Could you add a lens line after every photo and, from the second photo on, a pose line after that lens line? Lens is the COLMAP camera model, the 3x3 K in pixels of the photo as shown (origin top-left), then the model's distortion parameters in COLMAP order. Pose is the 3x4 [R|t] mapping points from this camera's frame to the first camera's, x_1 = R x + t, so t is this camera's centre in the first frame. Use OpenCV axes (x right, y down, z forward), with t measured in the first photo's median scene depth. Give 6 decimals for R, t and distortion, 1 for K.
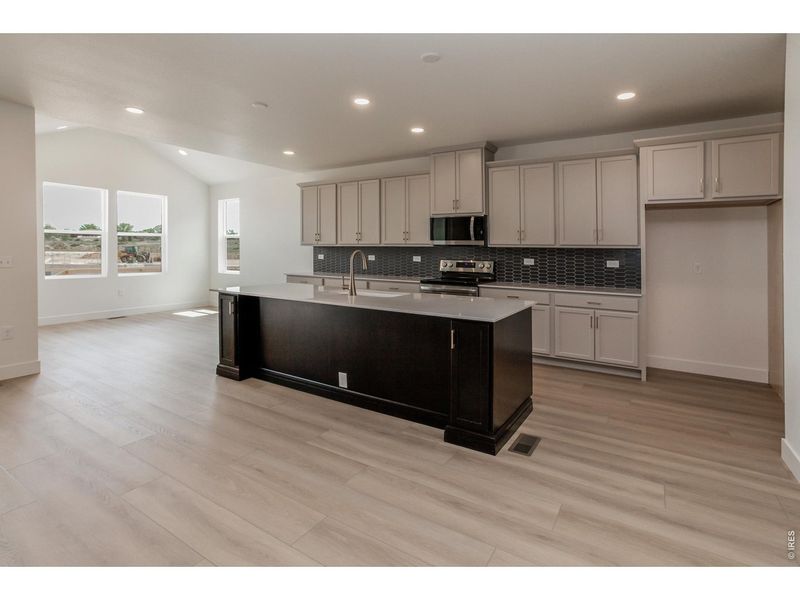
lens RADIAL K [[362.2, 0, 401.3], [0, 362.2, 250.4], [0, 0, 1]] dist [0.001215, 0.000275]
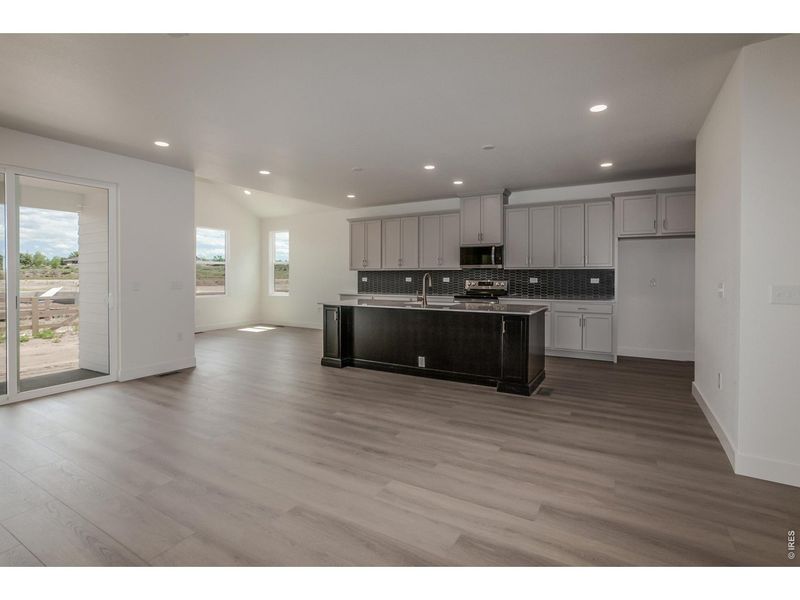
lens RADIAL K [[342.0, 0, 430.3], [0, 342.0, 289.0], [0, 0, 1]] dist [-0.000533, -0.000107]
pose [[0.995744, -0.017428, 0.090504, -0.135746], [0.013353, 0.998878, 0.045442, 0.000587], [-0.091194, -0.044040, 0.994859, -0.203968]]
